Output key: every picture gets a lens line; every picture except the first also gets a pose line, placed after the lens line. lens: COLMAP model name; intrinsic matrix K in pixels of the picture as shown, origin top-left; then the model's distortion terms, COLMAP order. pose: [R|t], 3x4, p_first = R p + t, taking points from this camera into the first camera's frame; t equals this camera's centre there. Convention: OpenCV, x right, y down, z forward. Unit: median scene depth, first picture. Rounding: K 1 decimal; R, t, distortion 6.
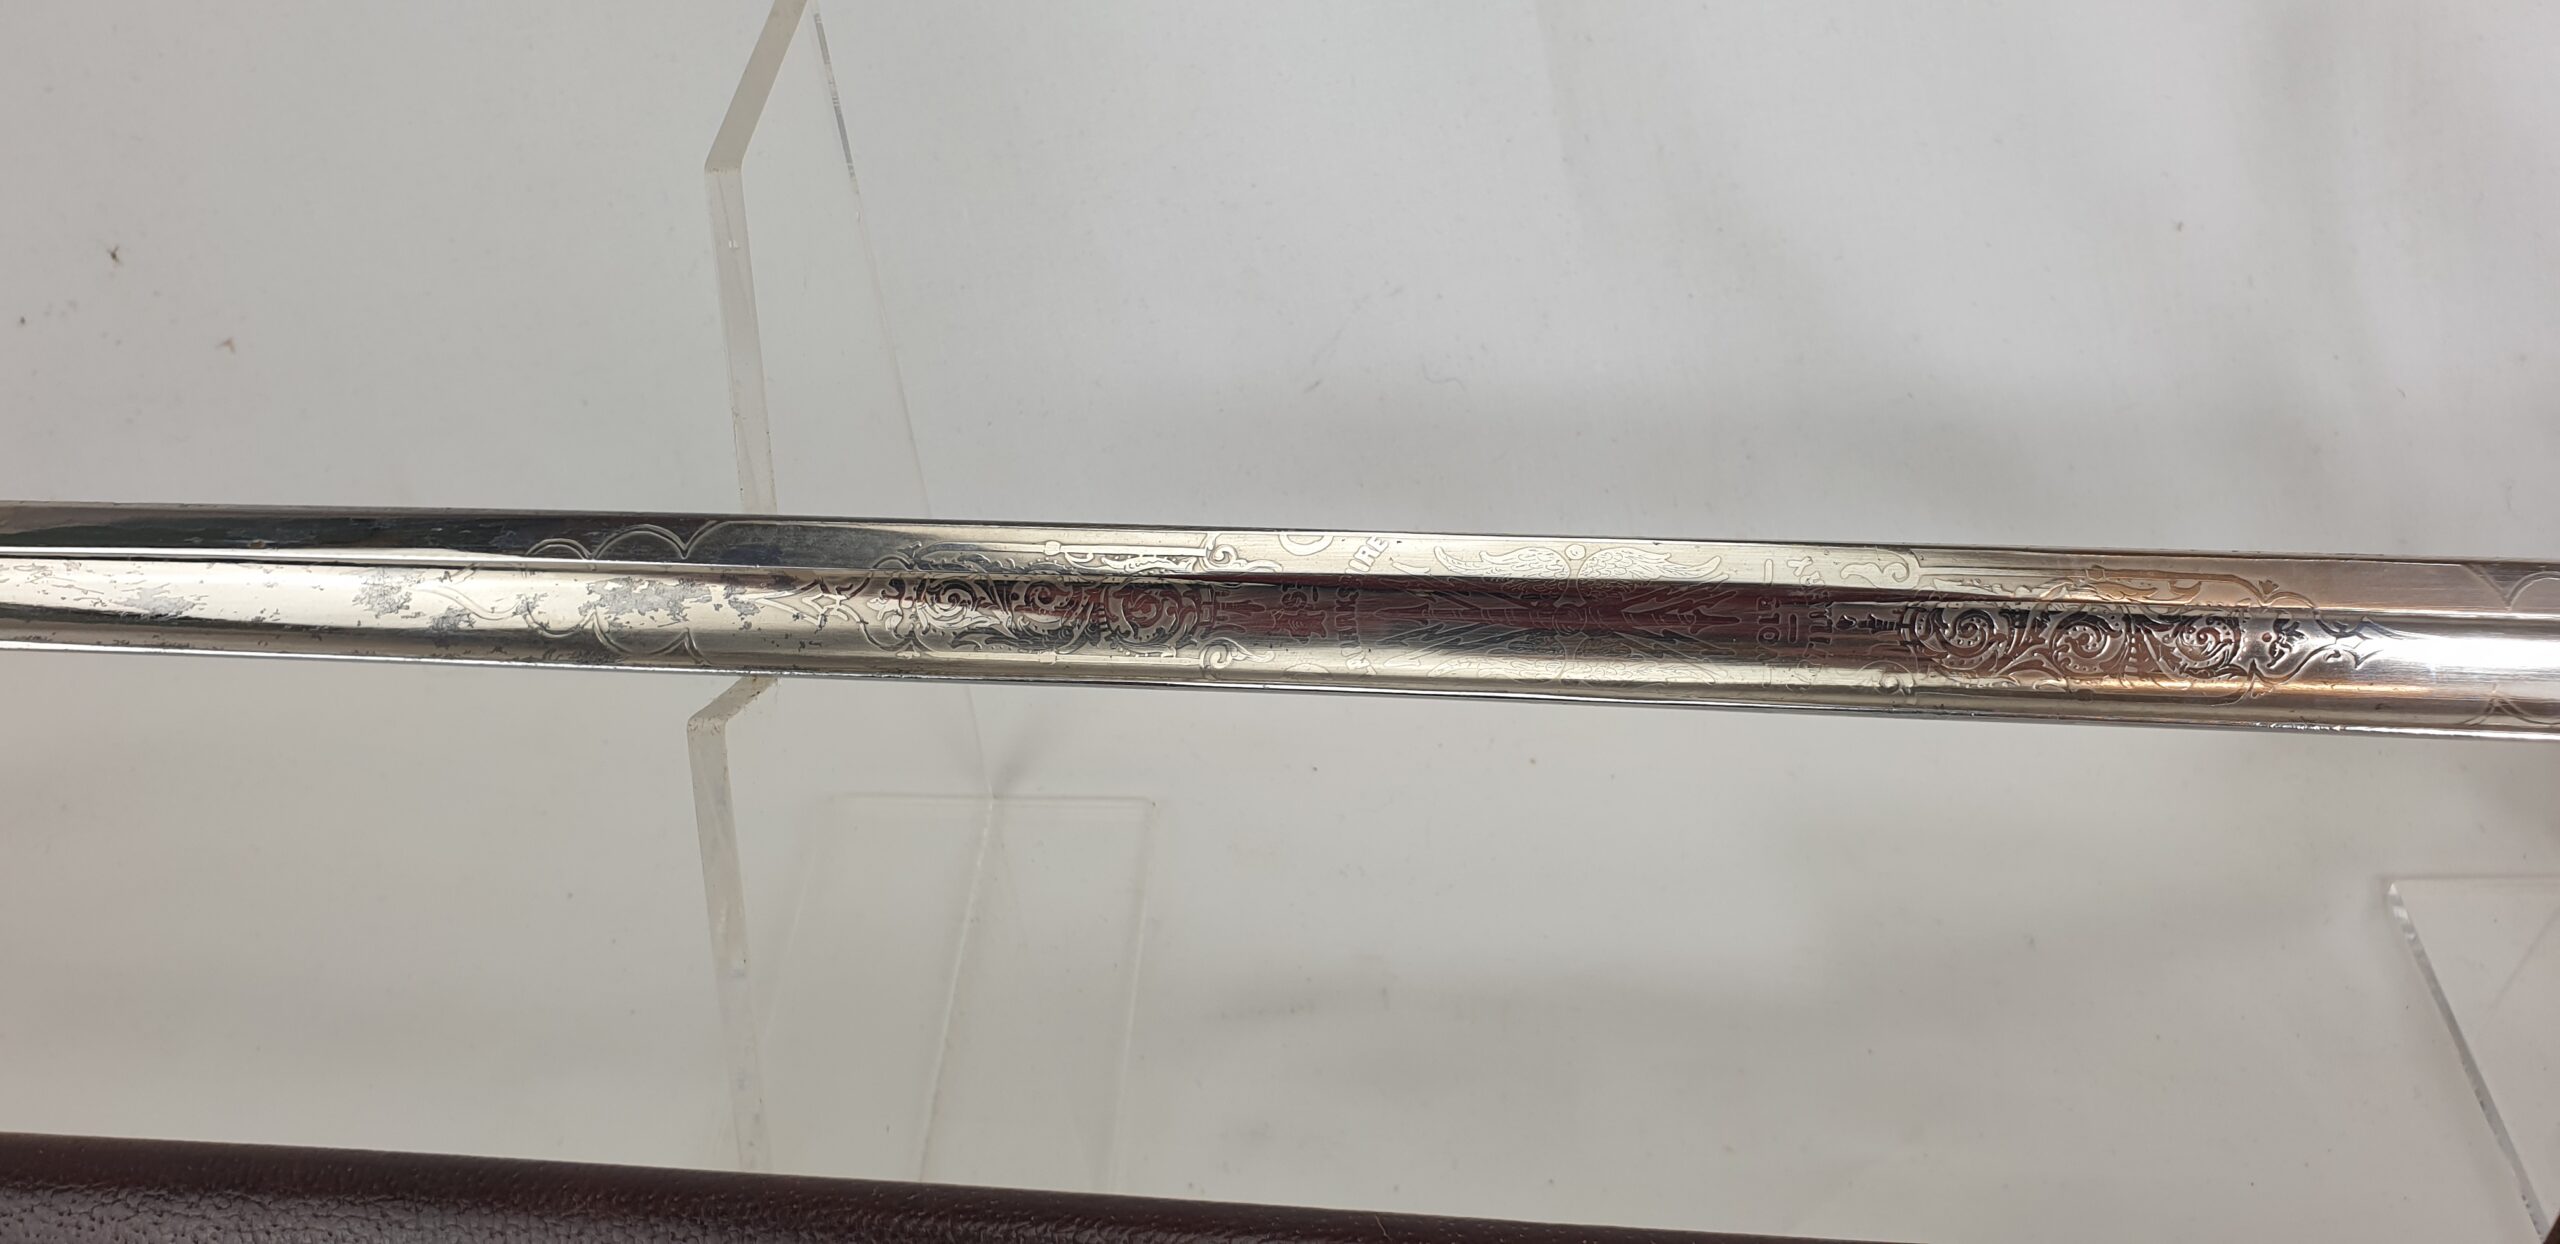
lens RADIAL K [[2105.3, 0, 1302.0], [0, 2105.3, 598.8], [0, 0, 1]] dist [0.083508, -0.227628]
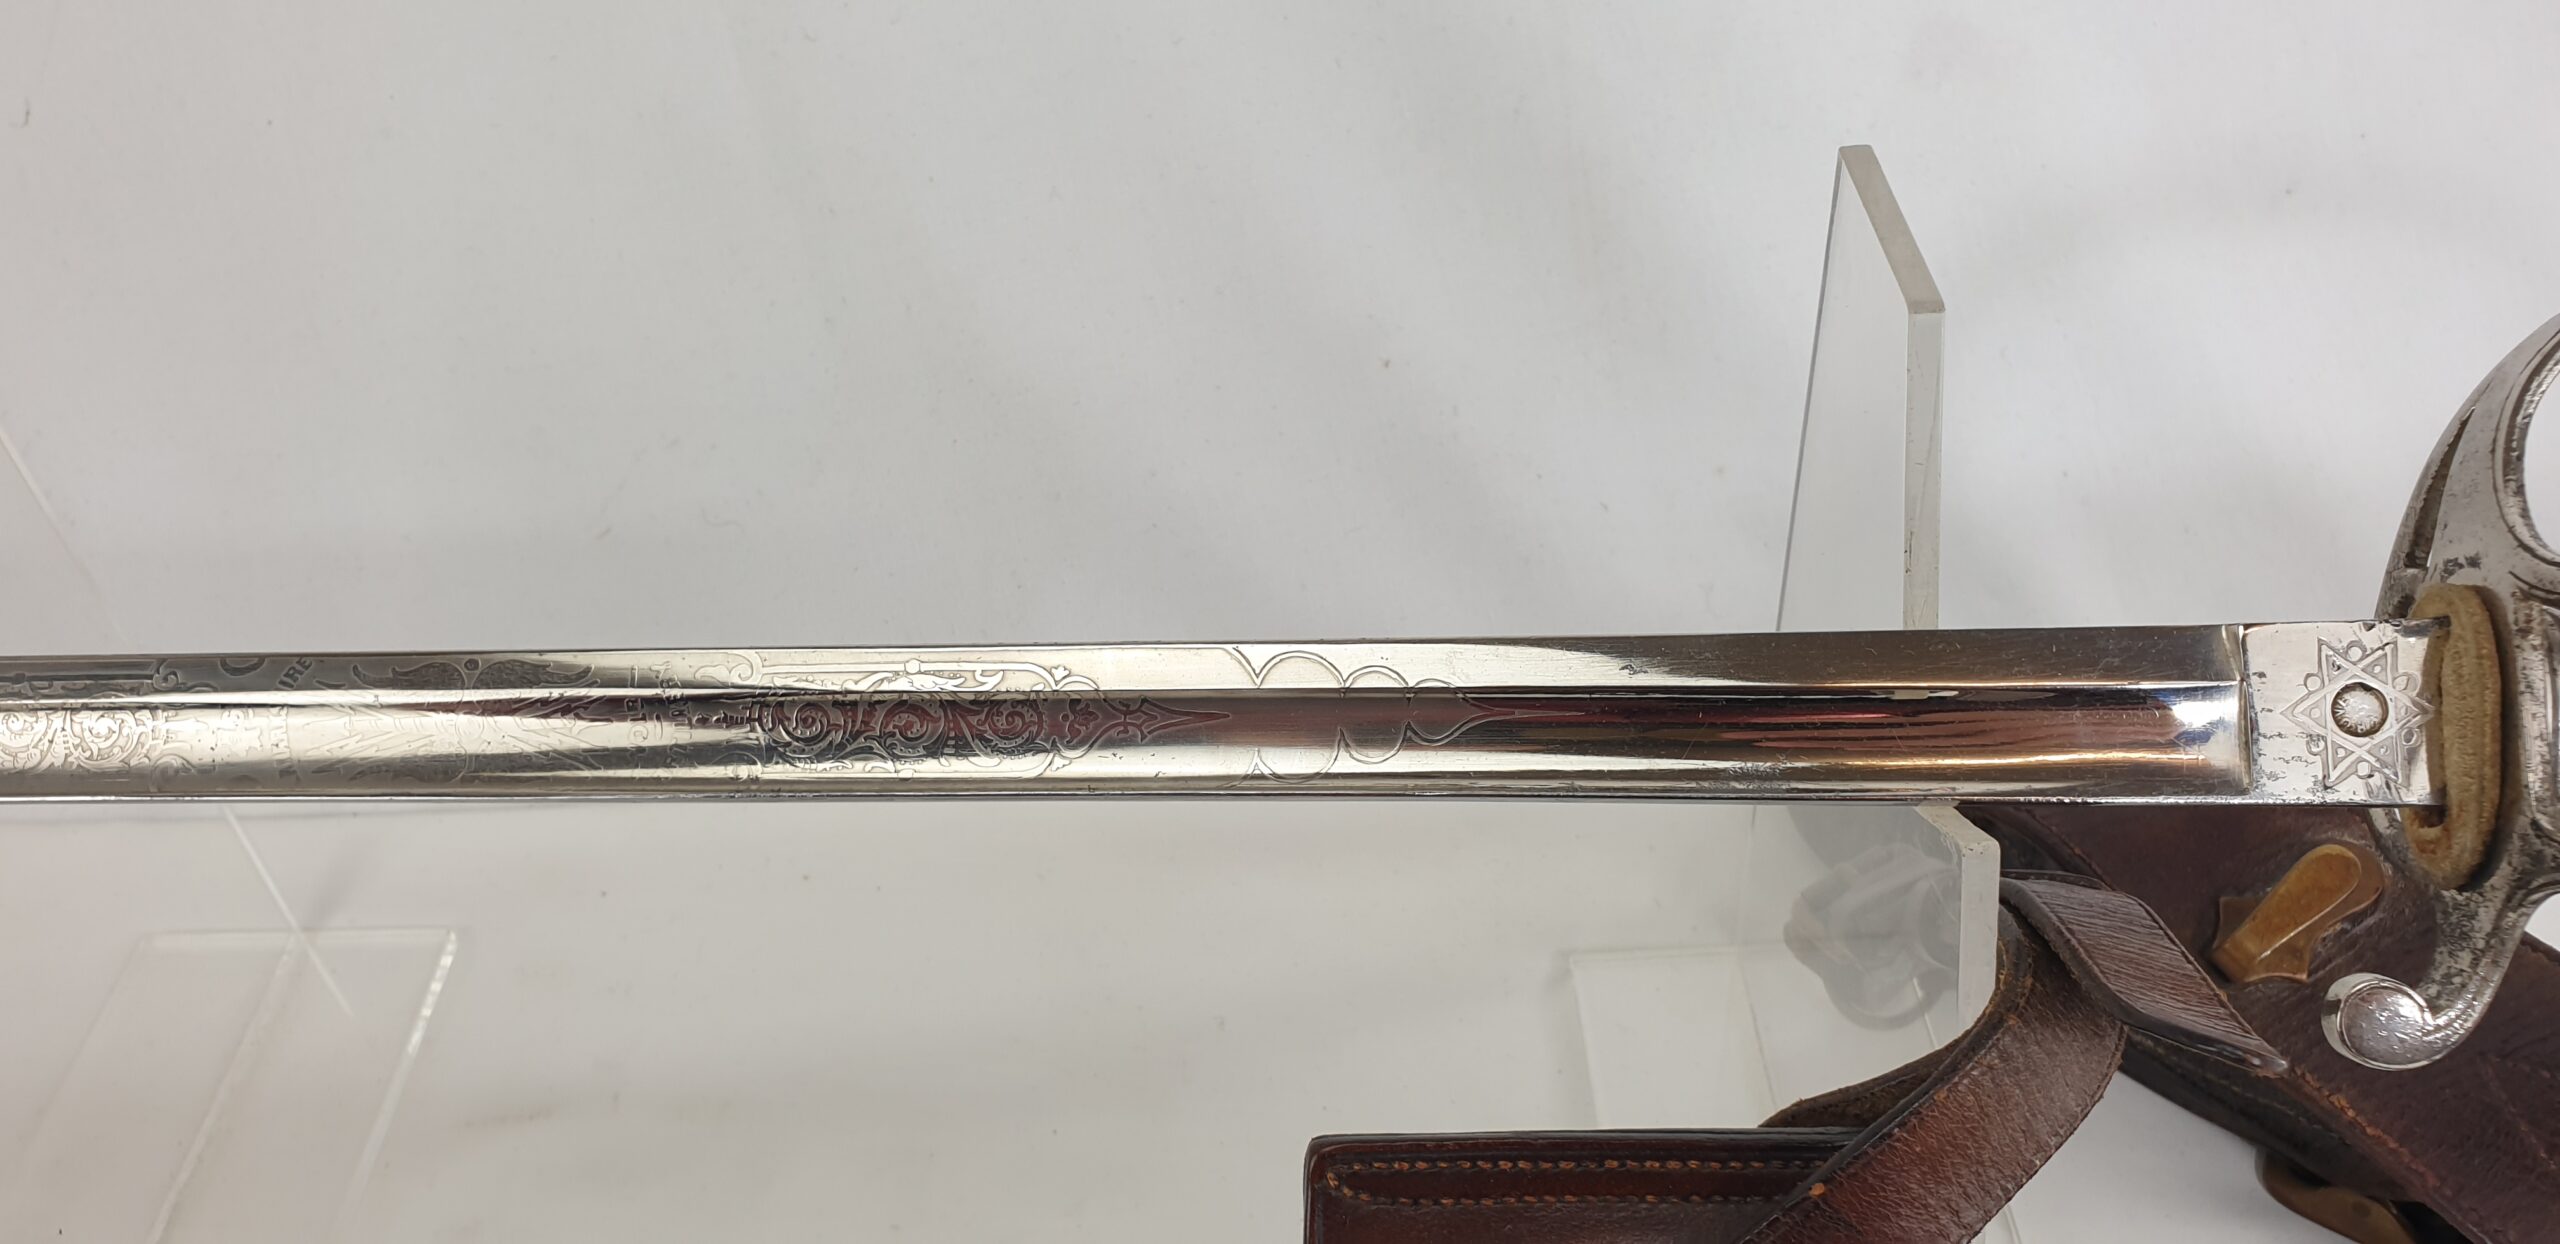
lens RADIAL K [[2105.3, 0, 1302.0], [0, 2105.3, 598.8], [0, 0, 1]] dist [0.083508, -0.227628]
pose [[0.999370, -0.034618, 0.007779, 0.391408], [0.035112, 0.996451, -0.076508, 0.030985], [-0.005103, 0.076733, 0.997039, -0.088562]]
